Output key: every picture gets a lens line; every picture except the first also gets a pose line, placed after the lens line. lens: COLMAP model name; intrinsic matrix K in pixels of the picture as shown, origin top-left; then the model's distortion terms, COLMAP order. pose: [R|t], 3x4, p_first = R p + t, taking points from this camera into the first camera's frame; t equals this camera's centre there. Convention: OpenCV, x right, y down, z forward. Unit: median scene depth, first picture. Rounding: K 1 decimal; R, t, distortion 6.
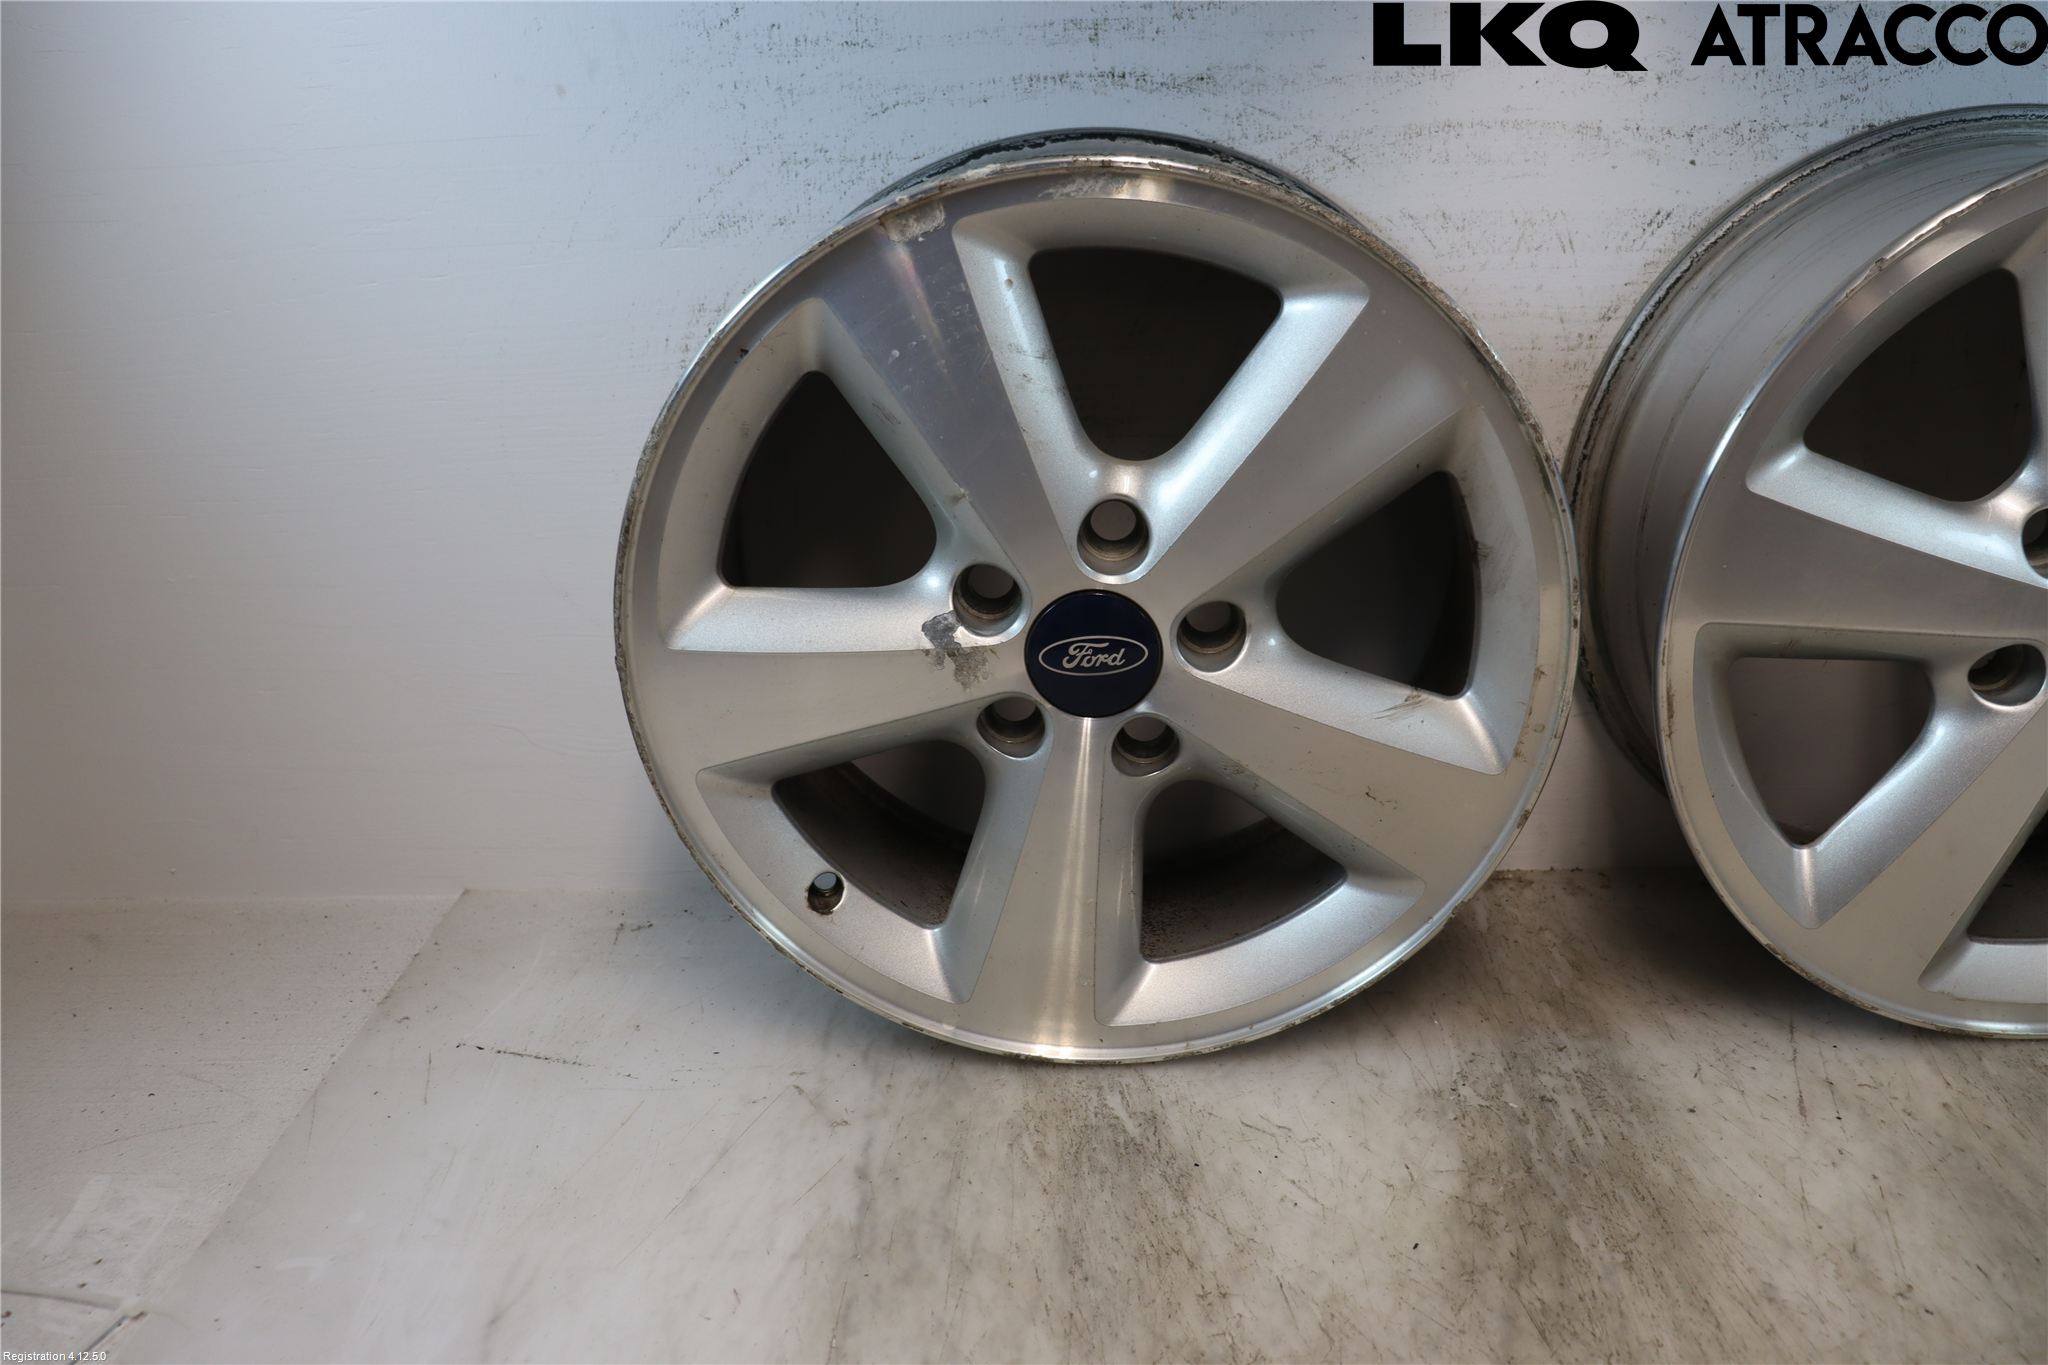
lens RADIAL K [[1657.6, 0, 1028.1], [0, 1657.6, 703.4], [0, 0, 1]] dist [-0.139464, 0.051495]
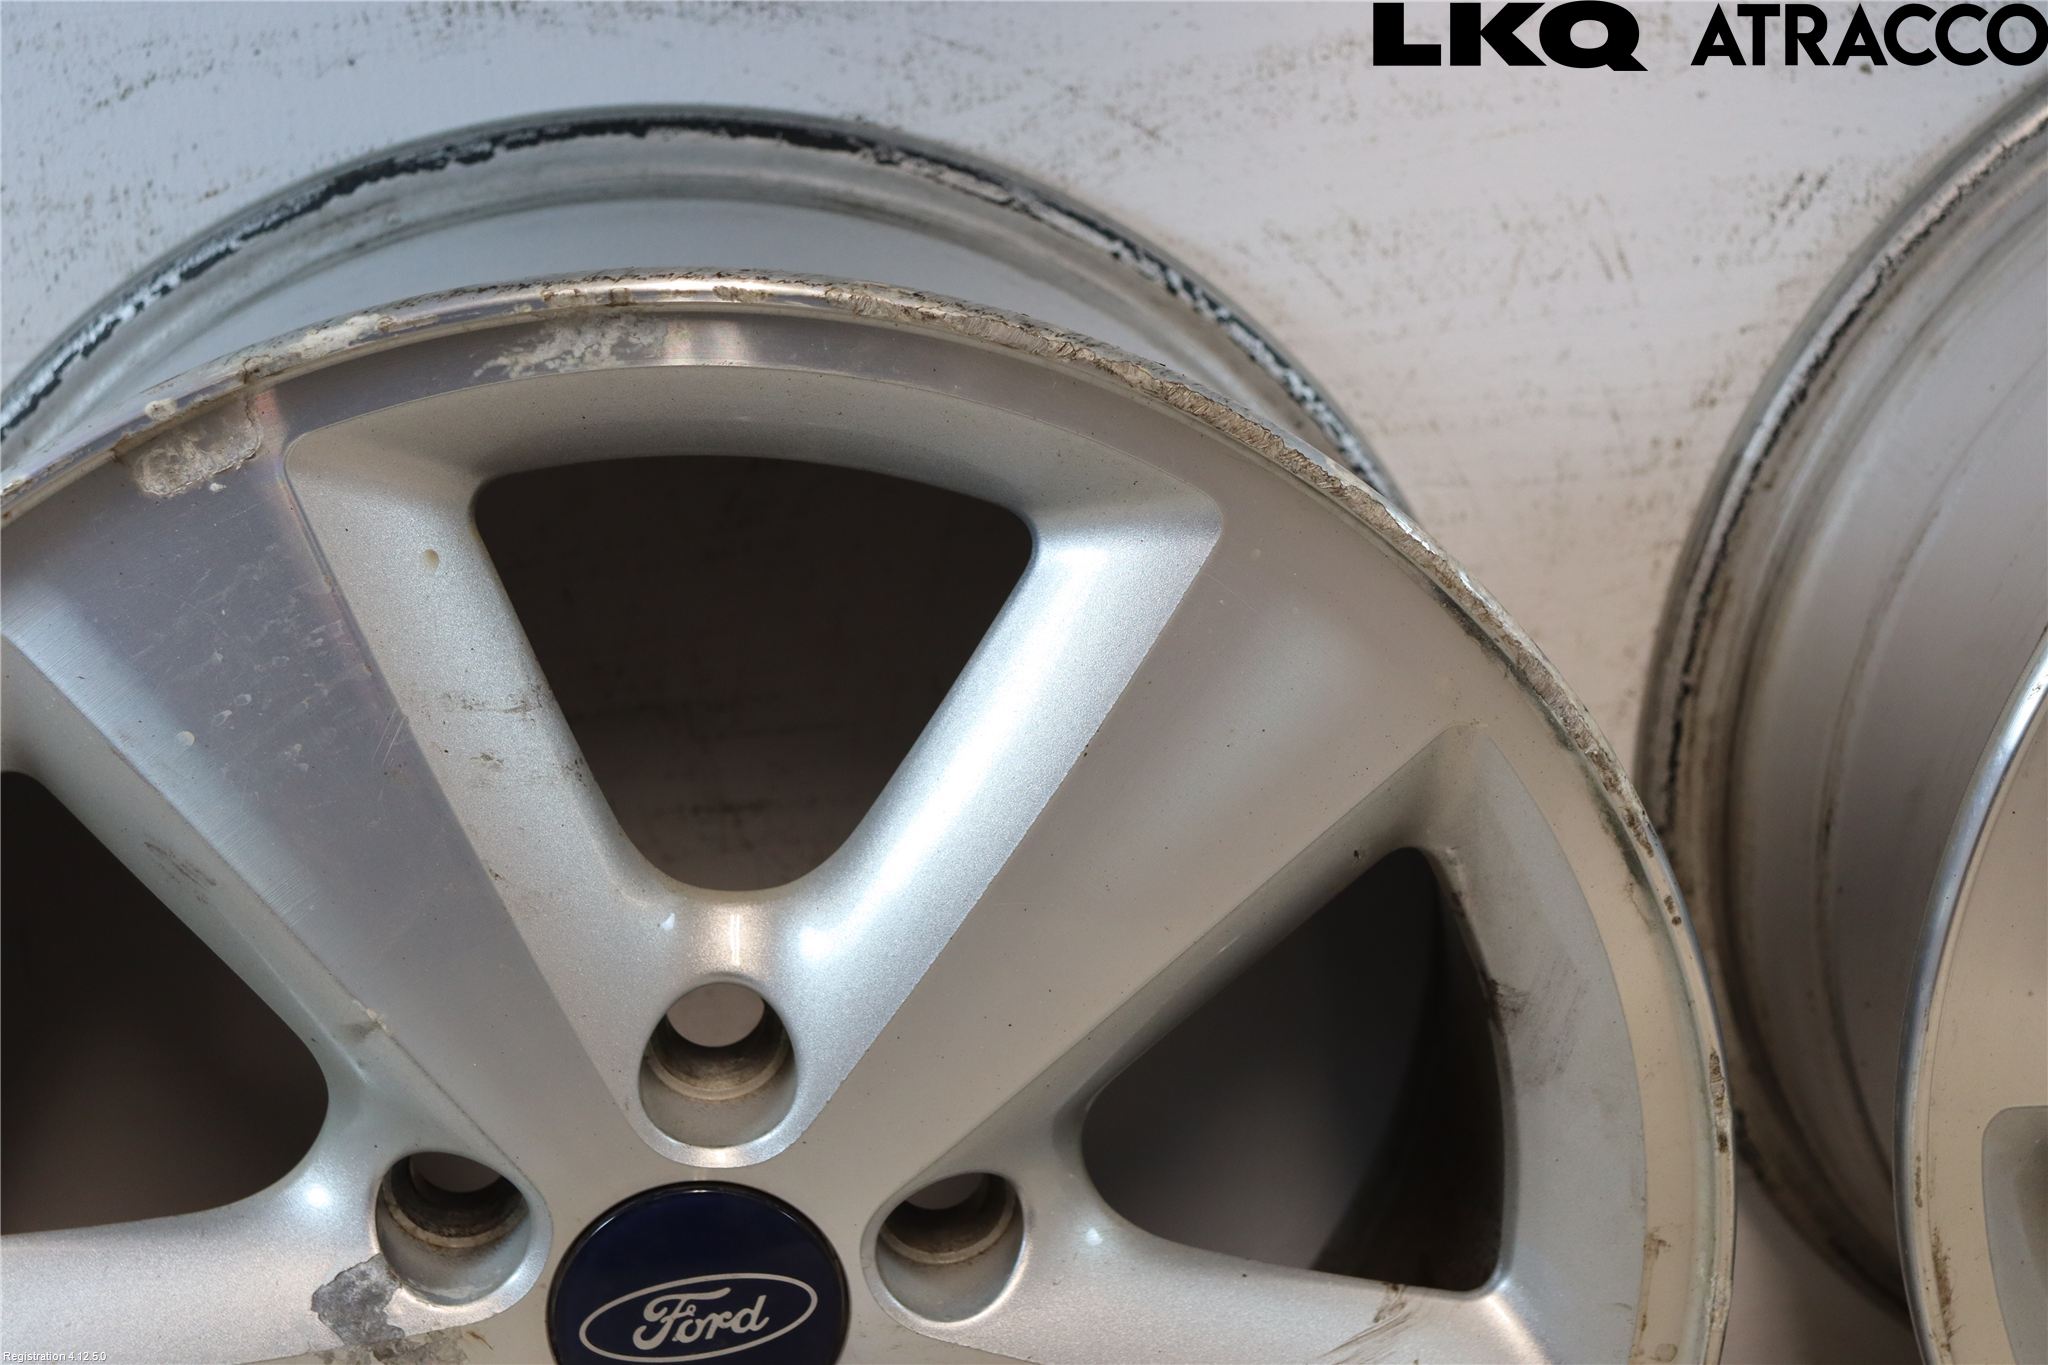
lens RADIAL K [[3107.1, 0, 1016.1], [0, 3107.1, 715.7], [0, 0, 1]] dist [0.079926, 0.000000]
pose [[0.987006, -0.094228, 0.130157, 0.027315], [0.098946, 0.994633, -0.030253, -0.148795], [-0.126608, 0.042738, 0.991032, 0.119543]]
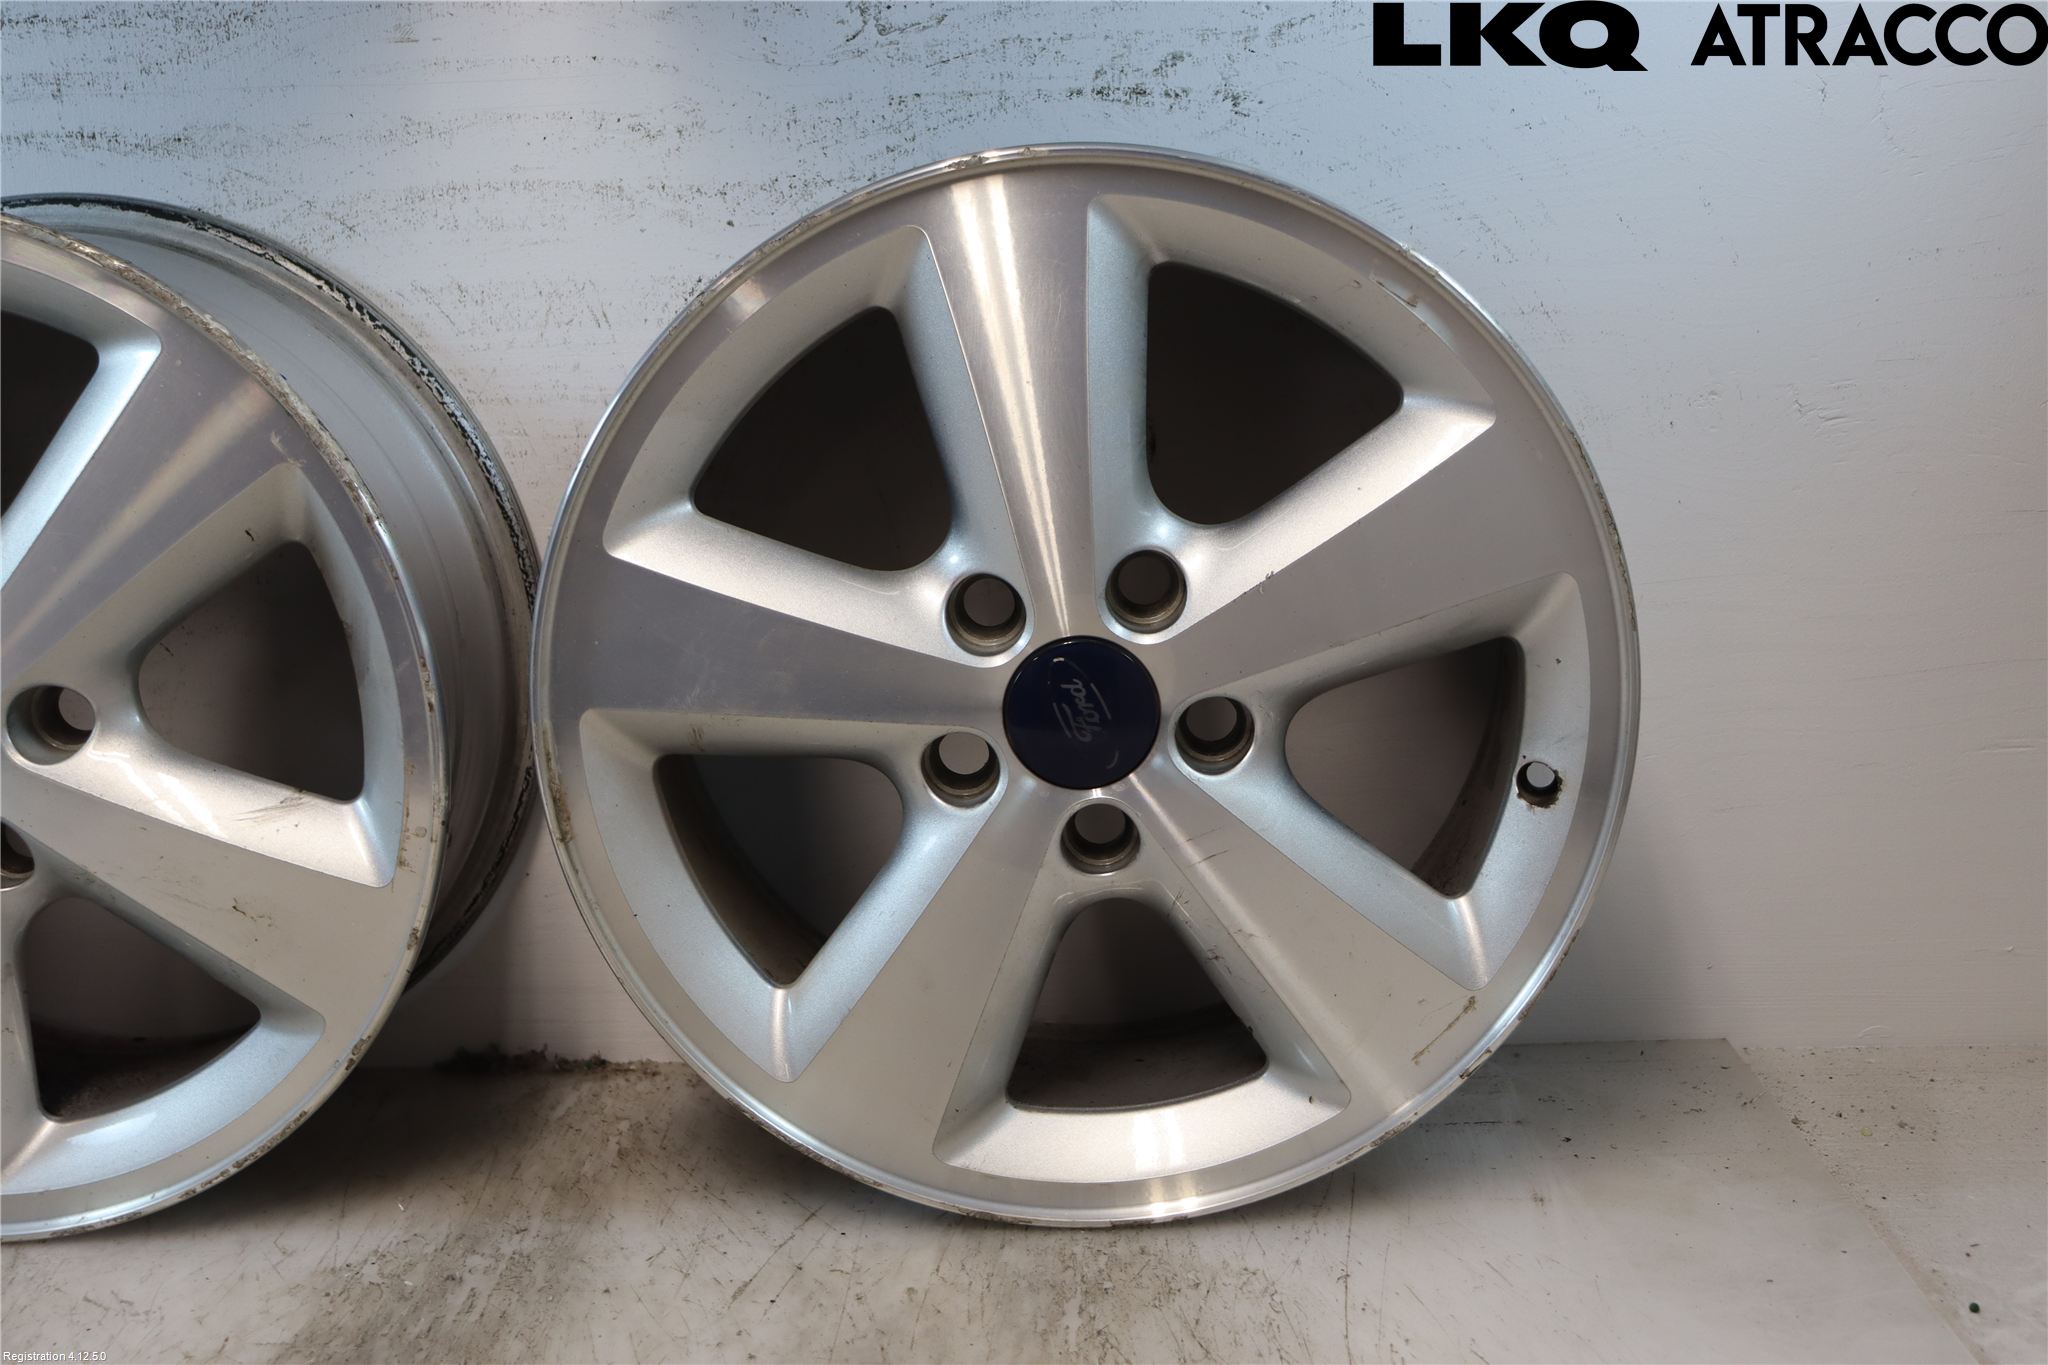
lens RADIAL K [[2203.6, 0, 1016.6], [0, 2203.6, 727.1], [0, 0, 1]] dist [-0.024507, 0.000000]
pose [[0.999869, 0.009042, 0.013443, 0.580999], [-0.006797, 0.987327, -0.158556, 0.136542], [-0.014707, 0.158444, 0.987258, -0.173969]]
